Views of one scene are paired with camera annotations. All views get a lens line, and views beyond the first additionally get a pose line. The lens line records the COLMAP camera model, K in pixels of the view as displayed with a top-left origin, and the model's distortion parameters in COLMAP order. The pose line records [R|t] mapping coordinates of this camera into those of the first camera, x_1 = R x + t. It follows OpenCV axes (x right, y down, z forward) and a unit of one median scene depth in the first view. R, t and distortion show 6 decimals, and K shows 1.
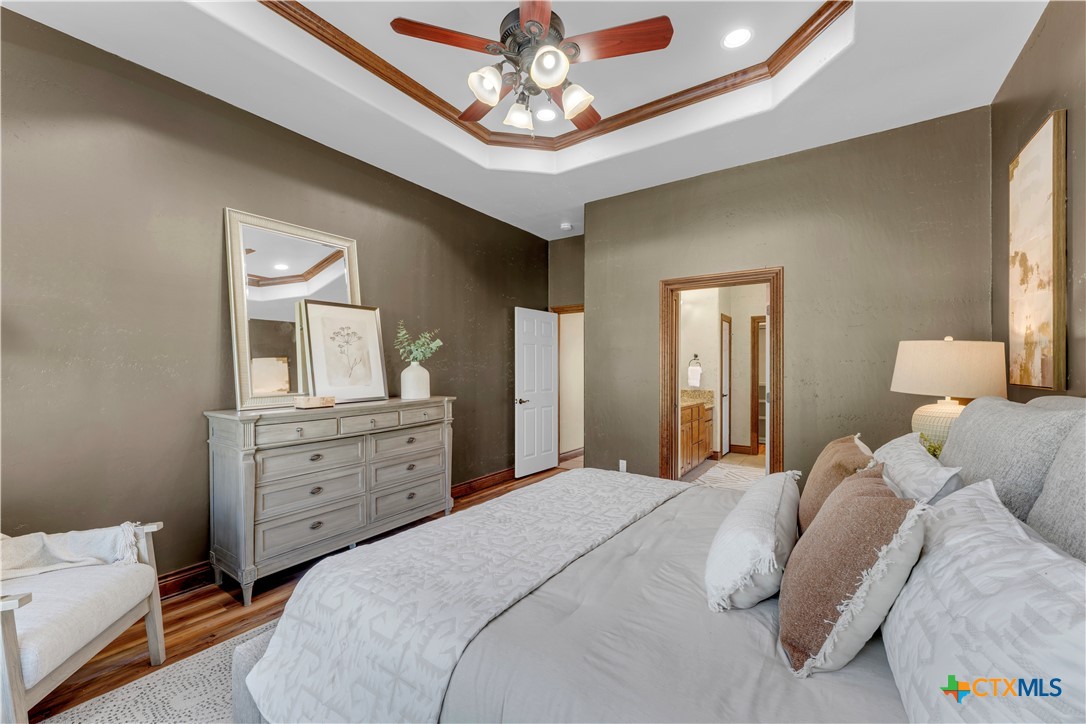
lens RADIAL K [[436.4, 0, 546.3], [0, 436.4, 368.1], [0, 0, 1]] dist [0.000963, 0.000046]
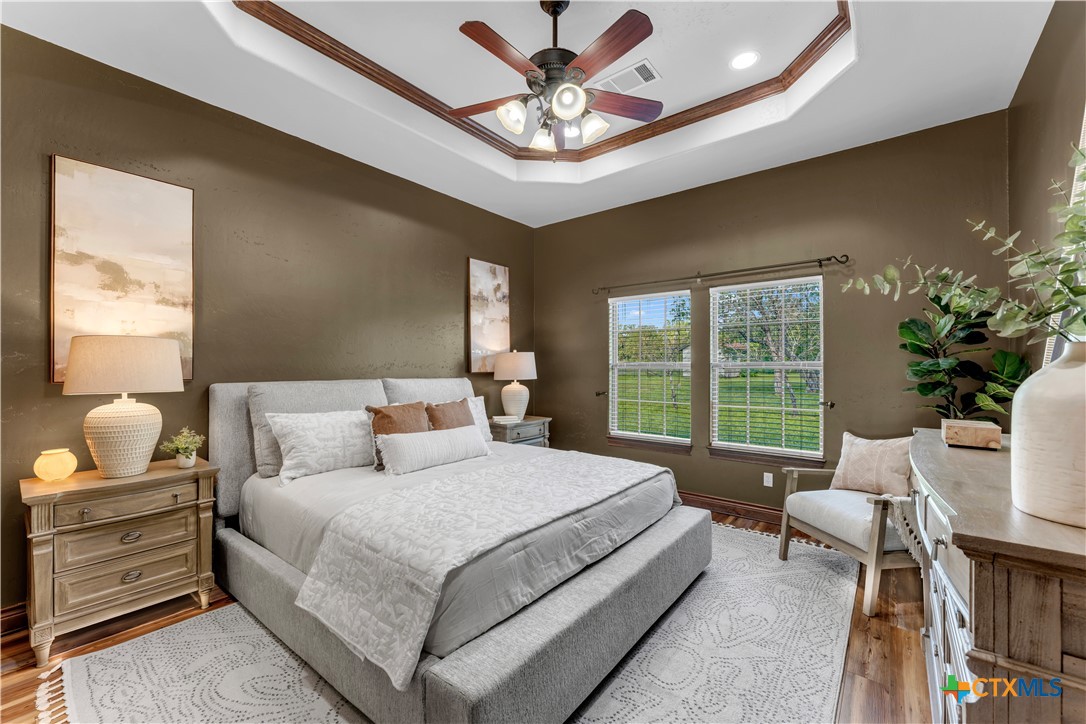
lens RADIAL K [[437.0, 0, 540.3], [0, 437.0, 361.9], [0, 0, 1]] dist [0.001248, 0.000078]
pose [[-0.996793, -0.000877, 0.080015, -0.058837], [-0.001404, 0.999978, -0.006526, -0.004859], [-0.080008, -0.006618, -0.996772, 1.387443]]
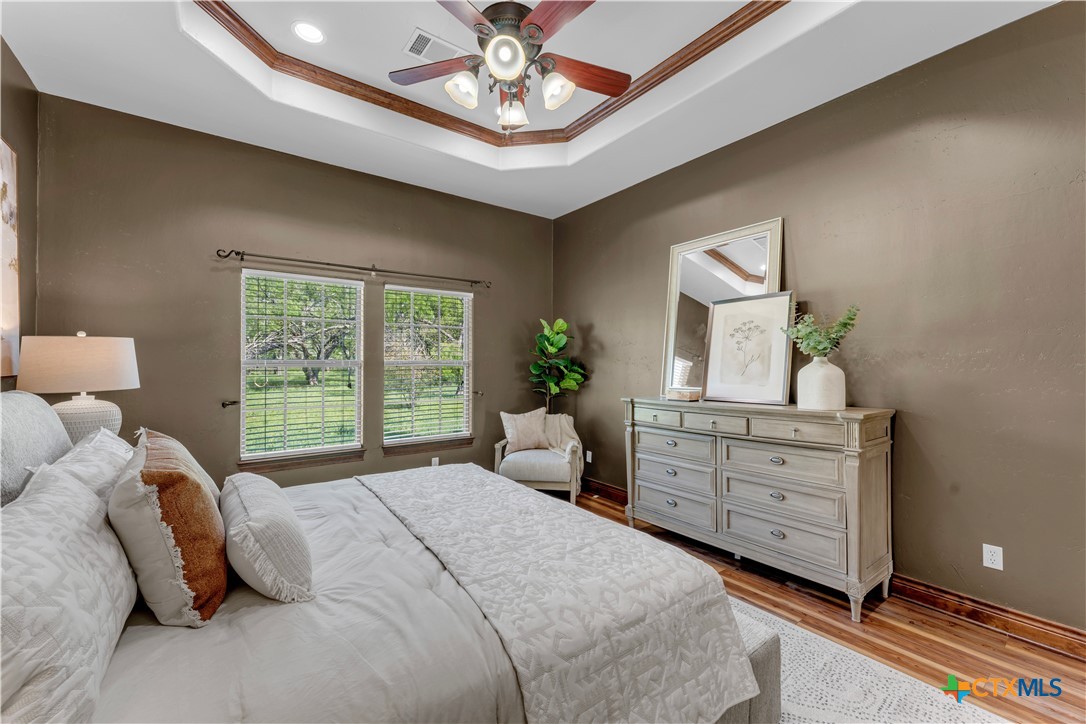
lens RADIAL K [[437.0, 0, 540.3], [0, 437.0, 361.9], [0, 0, 1]] dist [0.001248, 0.000078]
pose [[-0.334460, -0.006283, -0.942389, 0.578012], [-0.002362, 0.999980, -0.005828, -0.001132], [0.942407, 0.000277, -0.334468, 0.913506]]
